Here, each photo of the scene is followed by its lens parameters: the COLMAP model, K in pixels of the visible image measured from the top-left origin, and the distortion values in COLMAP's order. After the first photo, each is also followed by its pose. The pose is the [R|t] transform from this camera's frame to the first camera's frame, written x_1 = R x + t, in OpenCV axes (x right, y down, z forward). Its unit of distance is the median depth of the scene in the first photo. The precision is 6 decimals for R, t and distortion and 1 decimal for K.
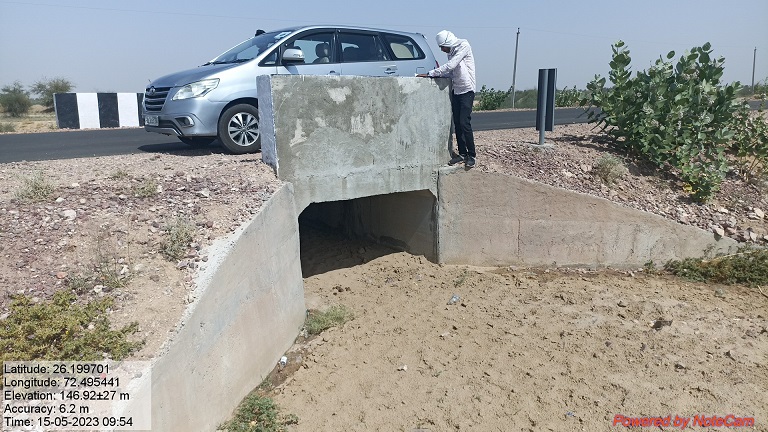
lens RADIAL K [[570.3, 0, 382.6], [0, 570.3, 220.5], [0, 0, 1]] dist [0.065235, -0.076360]
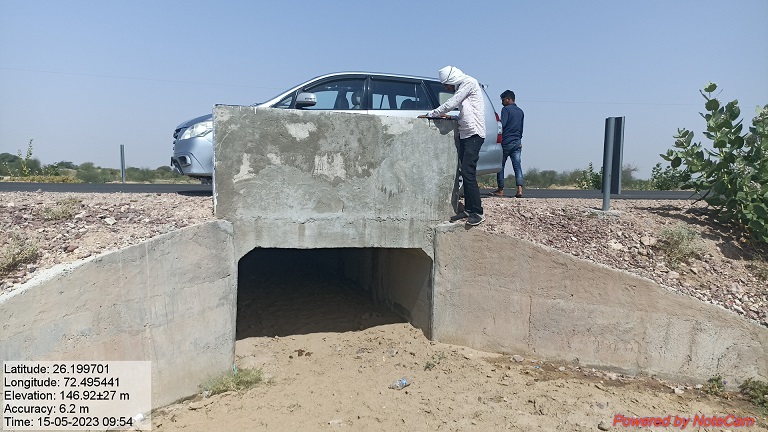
lens RADIAL K [[570.3, 0, 382.6], [0, 570.3, 220.5], [0, 0, 1]] dist [0.065235, -0.076360]
pose [[0.939457, 0.061111, -0.337174, 0.312804], [-0.107861, 0.986689, -0.121698, 0.013608], [0.325249, 0.150698, 0.933543, 0.193836]]
